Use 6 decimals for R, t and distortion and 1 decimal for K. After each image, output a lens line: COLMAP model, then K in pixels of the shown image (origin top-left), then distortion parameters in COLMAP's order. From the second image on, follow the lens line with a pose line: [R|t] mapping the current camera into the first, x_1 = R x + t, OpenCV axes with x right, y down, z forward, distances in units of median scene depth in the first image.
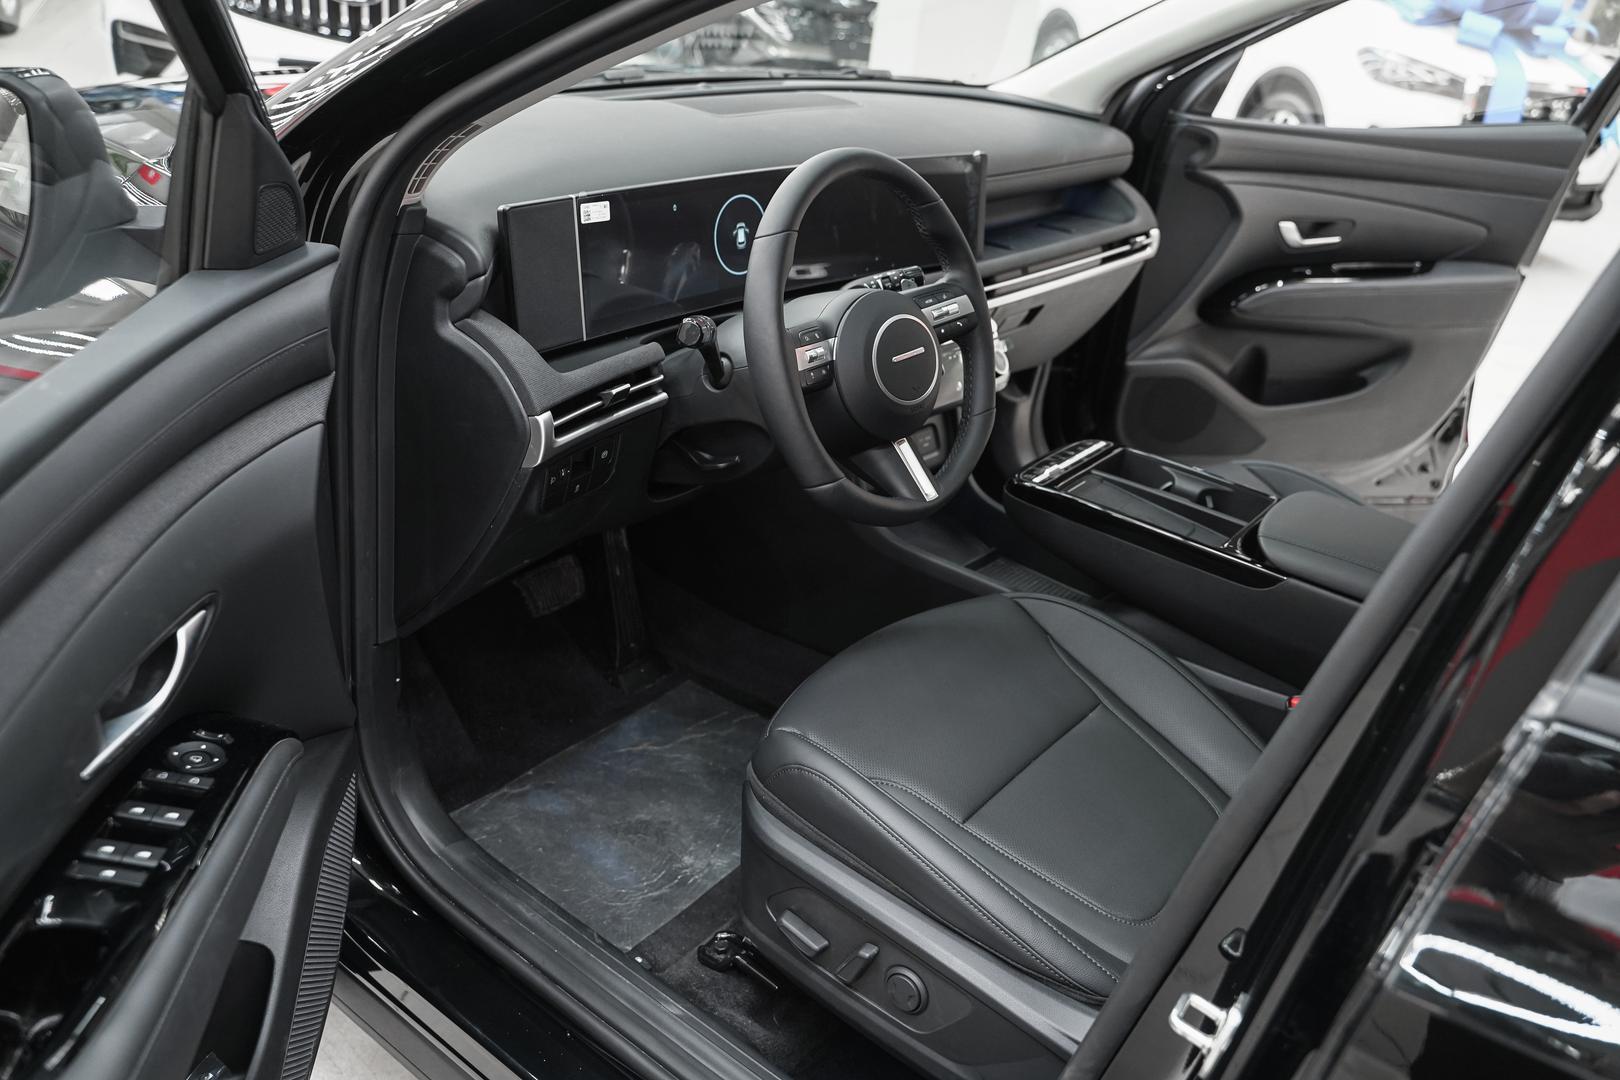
lens RADIAL K [[1255.6, 0, 810.0], [0, 1255.6, 540.0], [0, 0, 1]] dist [-0.011712, -0.000275]
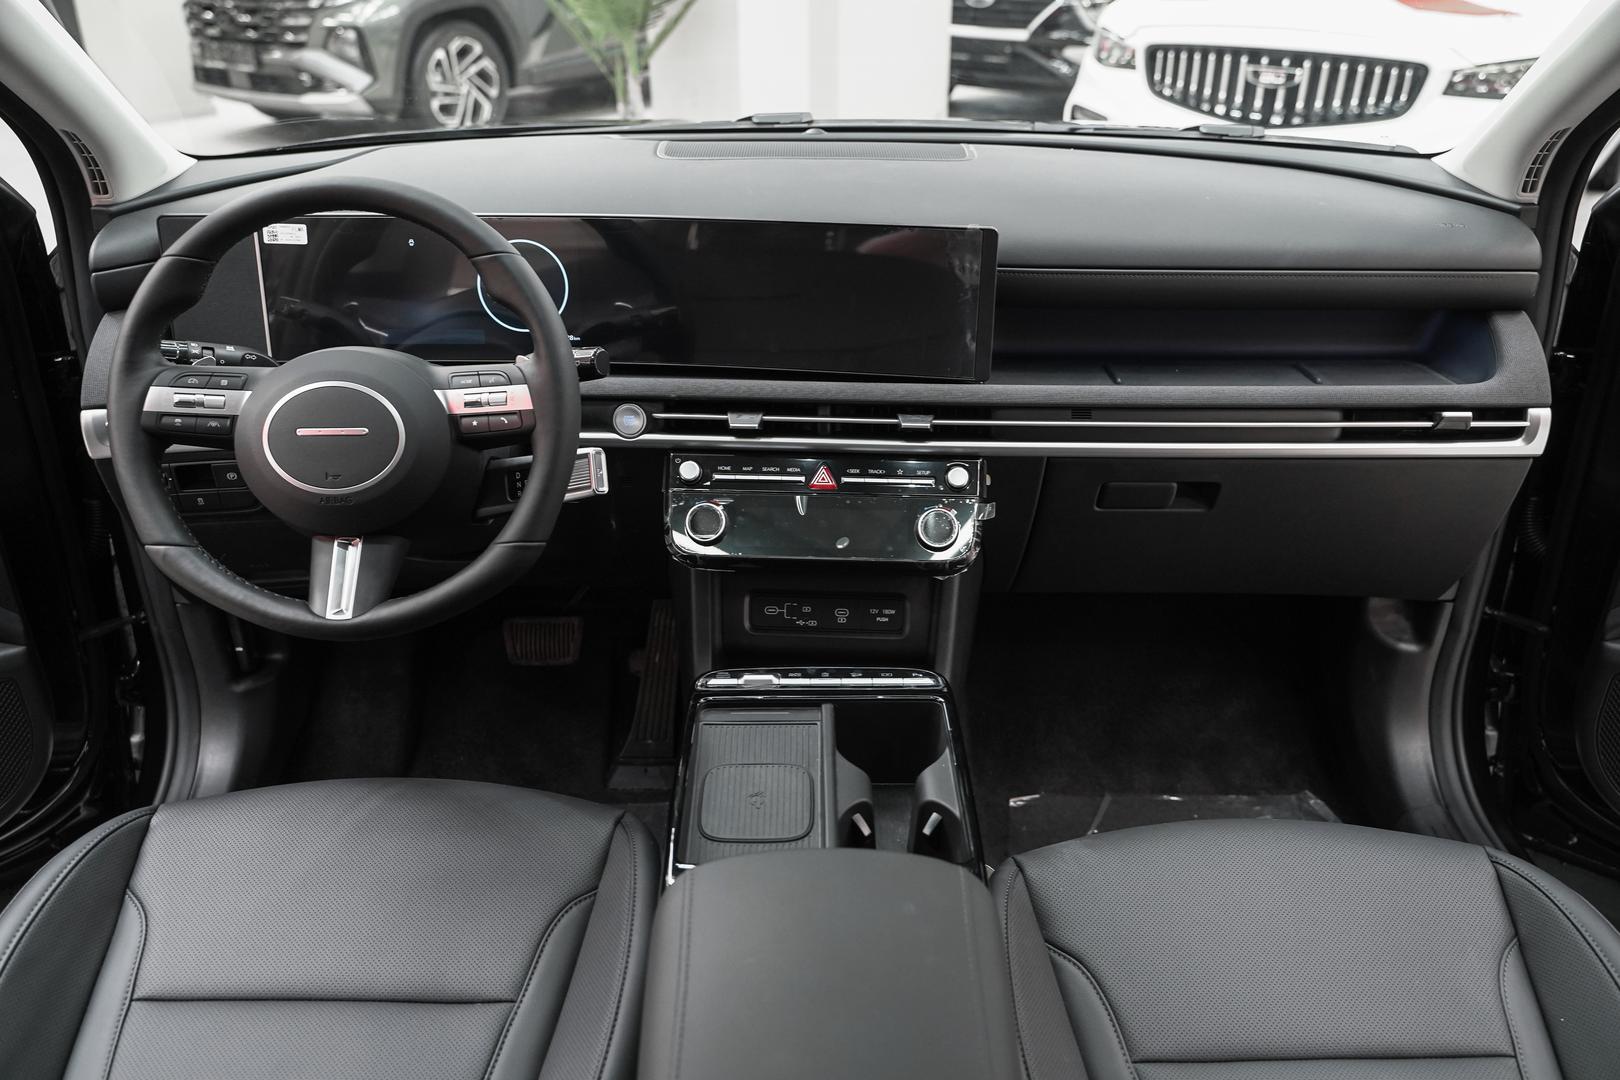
lens RADIAL K [[1255.6, 0, 810.0], [0, 1255.6, 540.0], [0, 0, 1]] dist [-0.011712, -0.000275]
pose [[0.599499, 0.253540, -0.759156, 0.544971], [-0.305341, 0.949214, 0.075890, -0.143484], [0.739843, 0.186306, 0.646469, 0.438466]]
